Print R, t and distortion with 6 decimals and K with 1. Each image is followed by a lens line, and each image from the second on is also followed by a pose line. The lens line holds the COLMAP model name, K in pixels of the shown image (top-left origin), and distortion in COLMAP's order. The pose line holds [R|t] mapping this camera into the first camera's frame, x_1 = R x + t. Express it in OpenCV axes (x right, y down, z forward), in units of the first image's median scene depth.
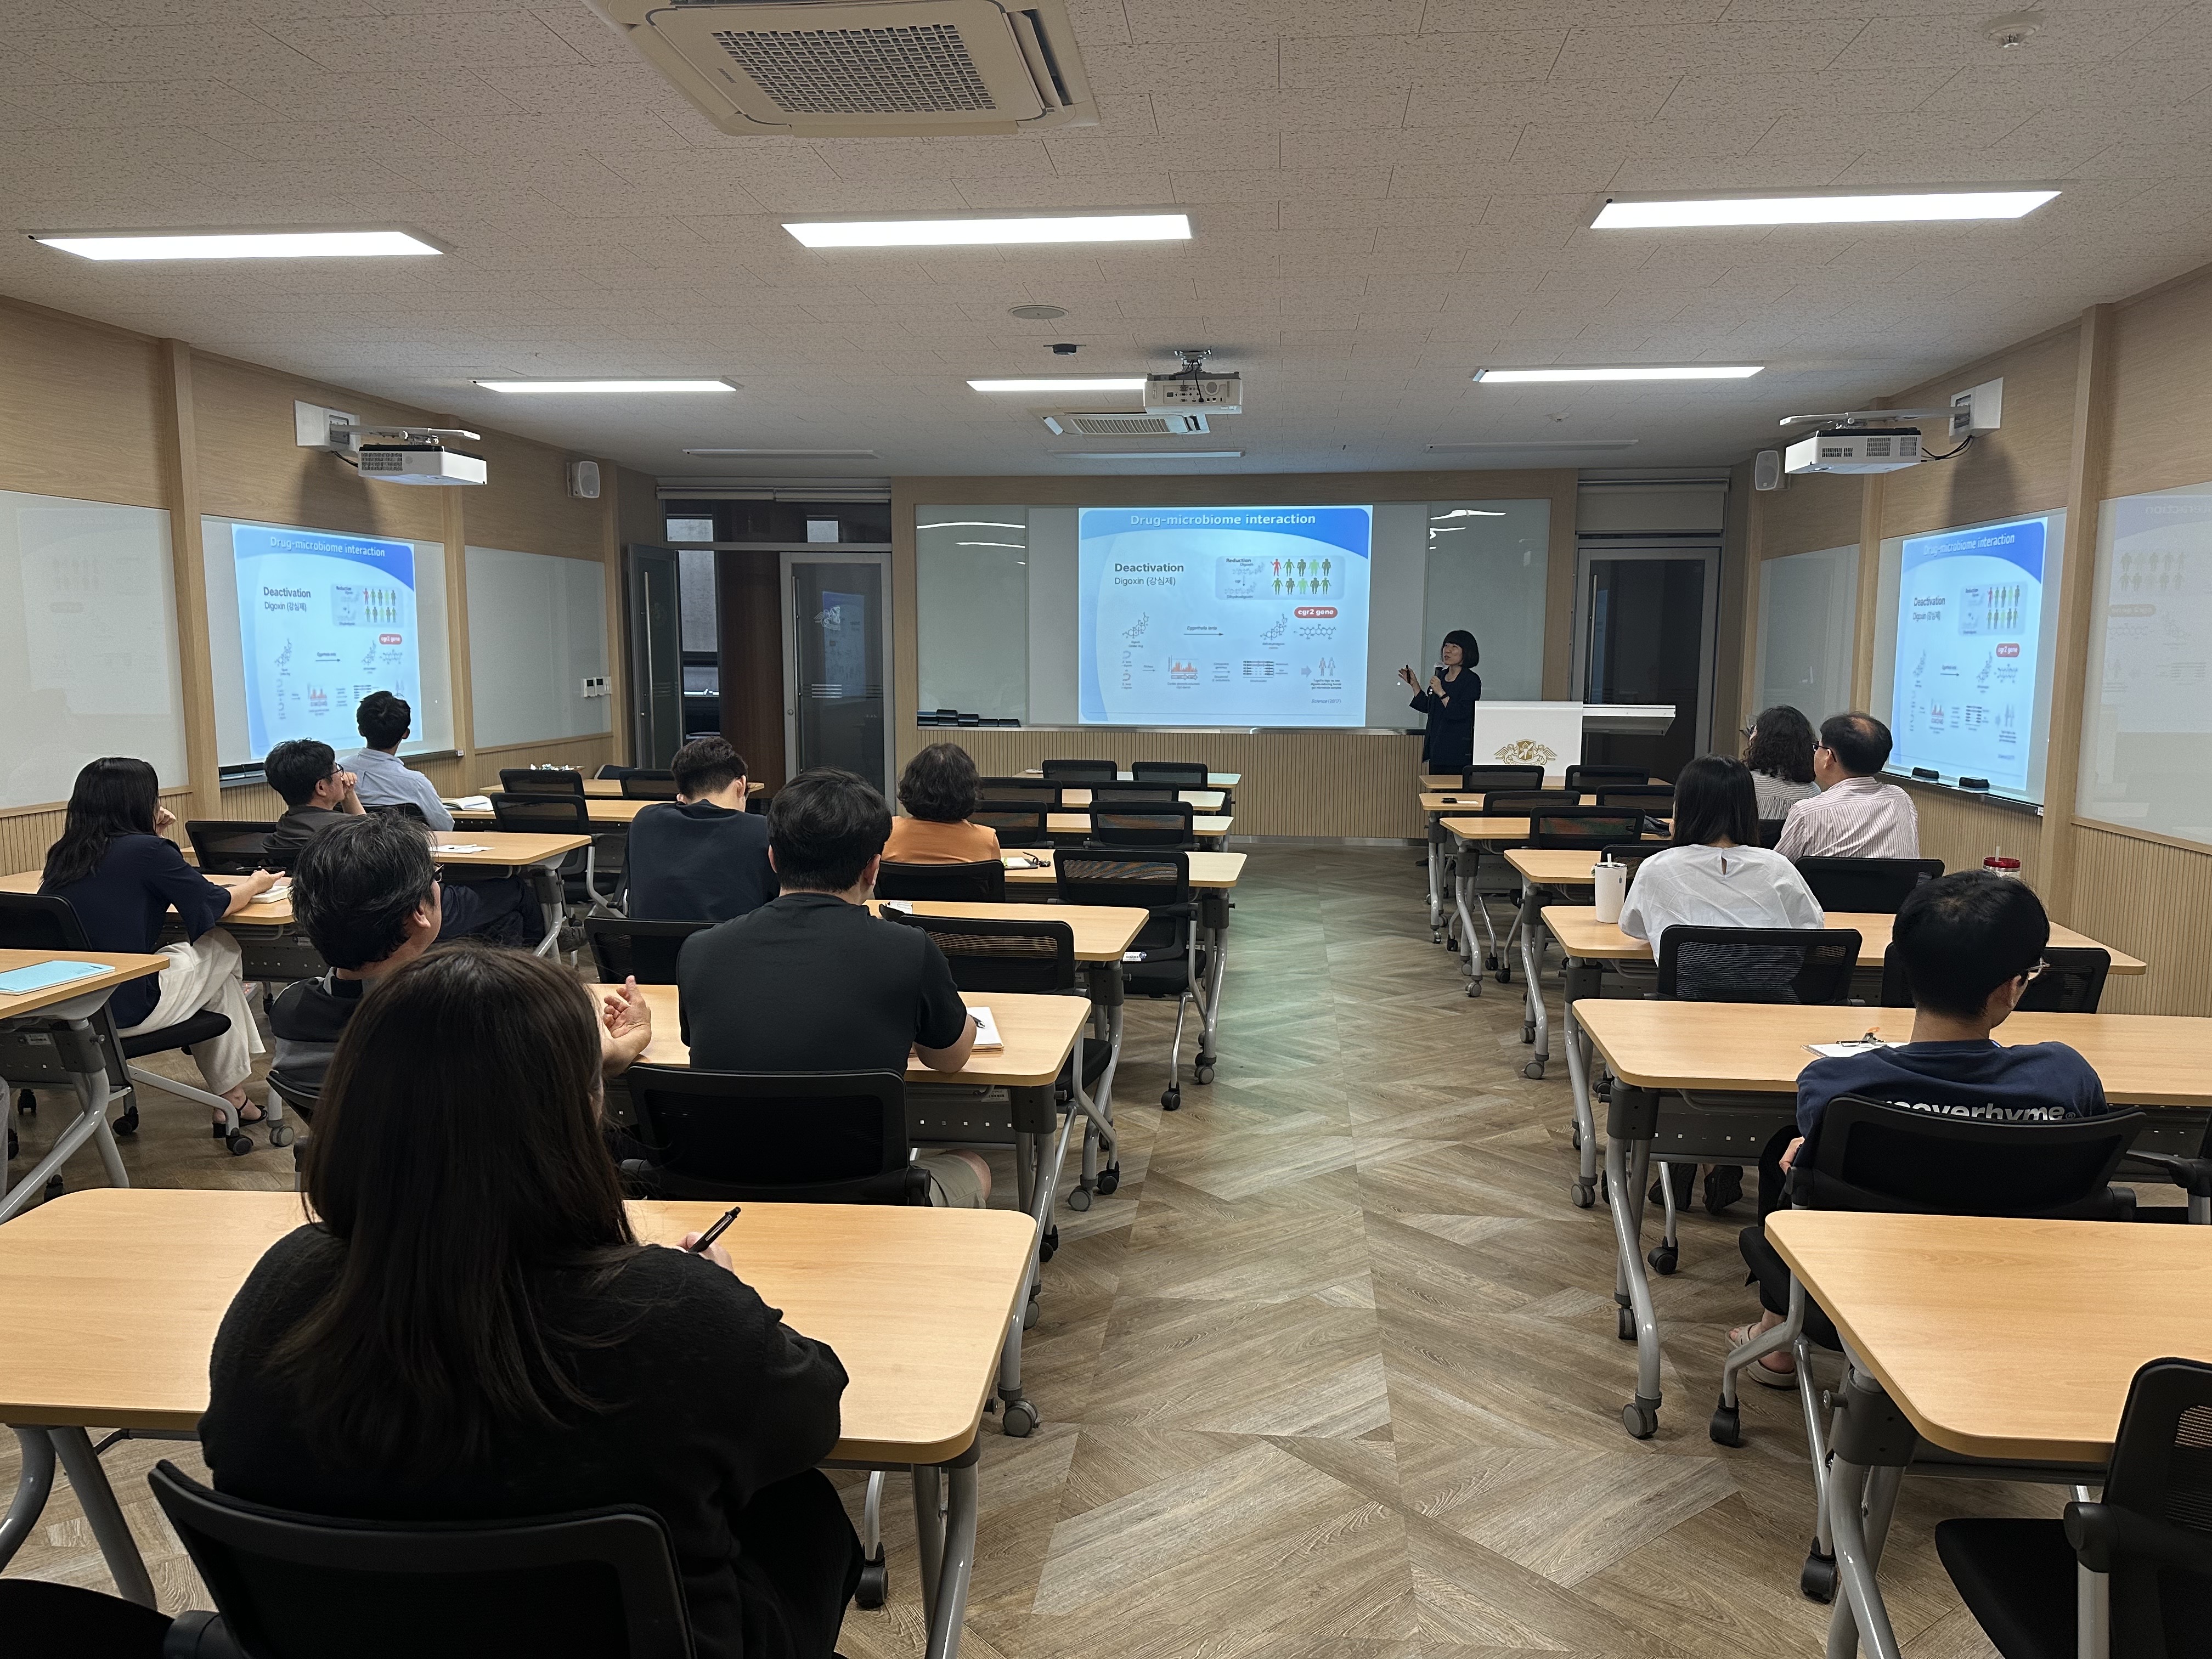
lens RADIAL K [[1542.0, 0, 1099.6], [0, 1542.0, 848.1], [0, 0, 1]] dist [0.050423, -0.052360]
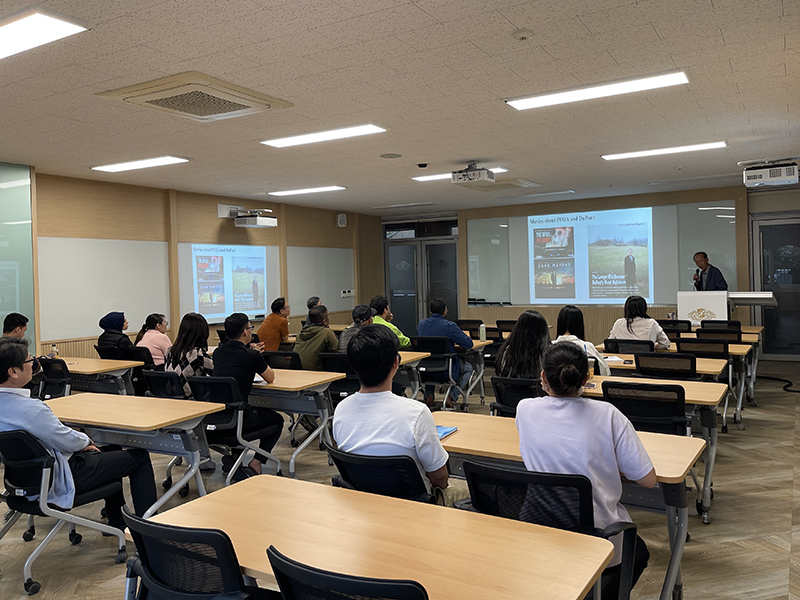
lens RADIAL K [[659.4, 0, 421.7], [0, 659.4, 276.2], [0, 0, 1]] dist [0.053531, 0.020388]
pose [[0.920082, -0.029986, -0.390576, 0.381766], [-0.019601, 0.992292, -0.122359, 0.009403], [0.391234, 0.120236, 0.912403, -0.027007]]
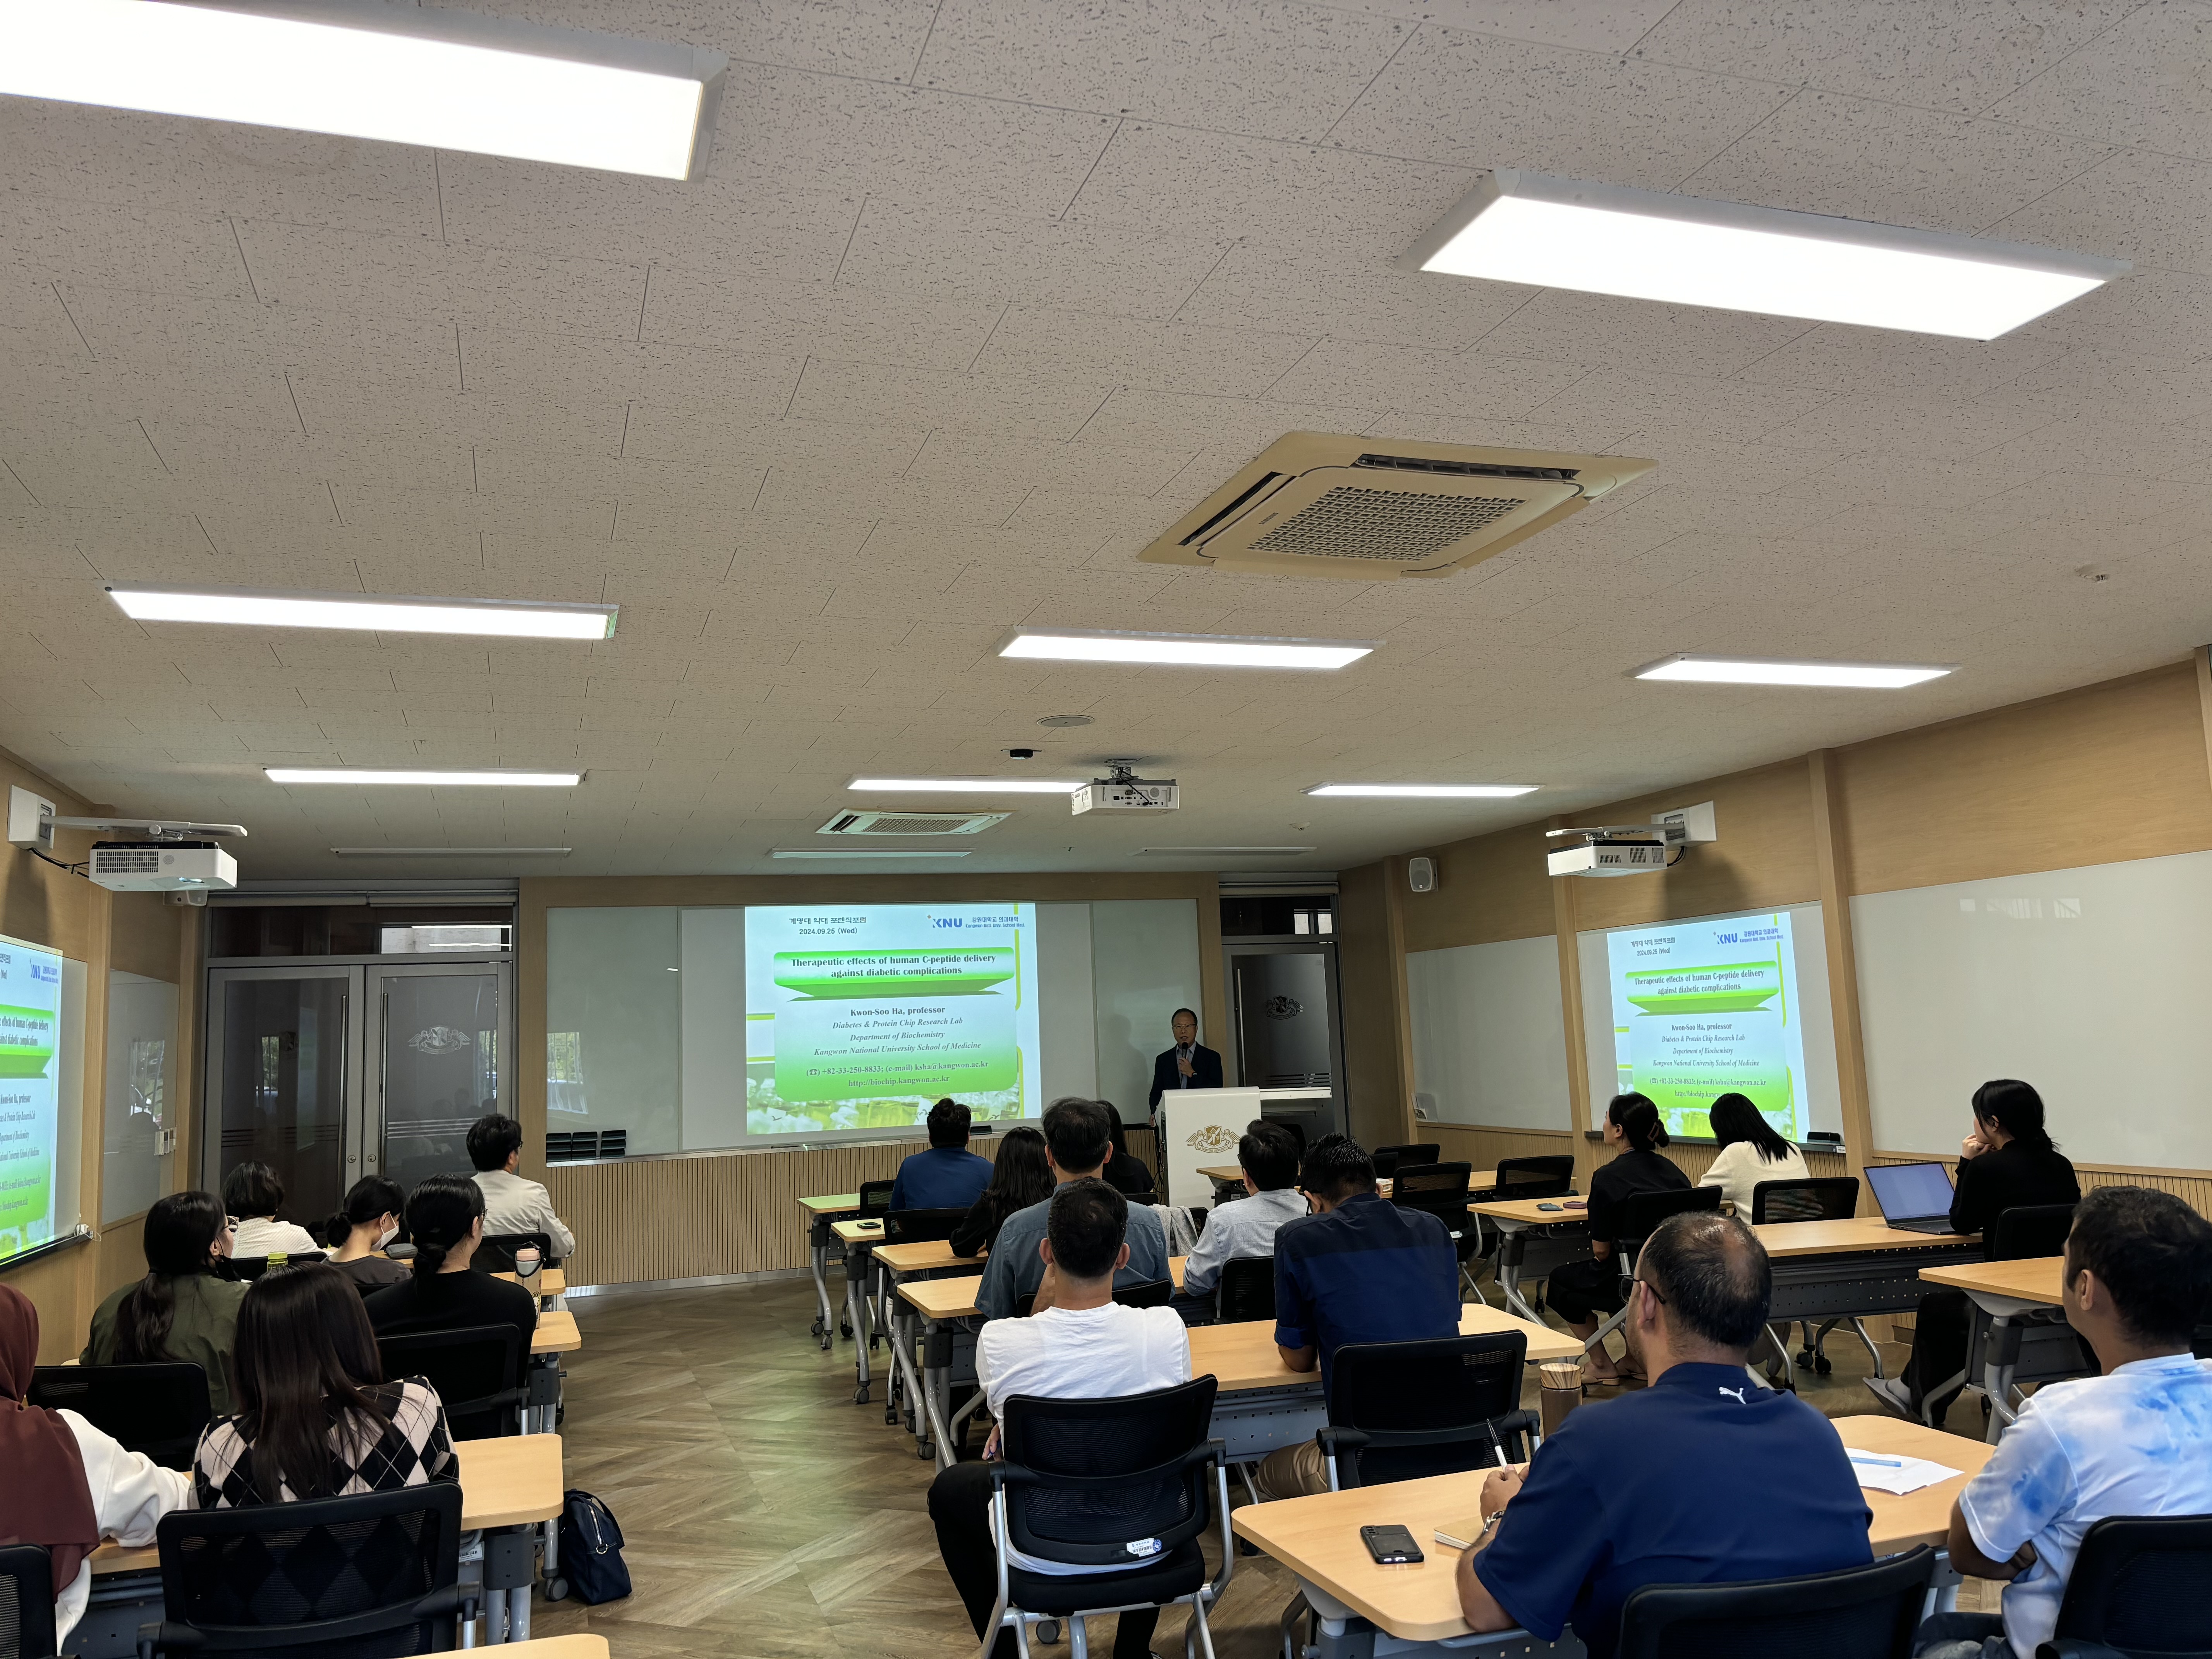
lens RADIAL K [[1664.5, 0, 1078.4], [0, 1664.5, 842.5], [0, 0, 1]] dist [0.066551, -0.061619]
pose [[0.906808, 0.008932, 0.421449, -0.404665], [0.098555, 0.967575, -0.232561, -0.009107], [-0.409861, 0.252424, 0.876525, 0.044083]]
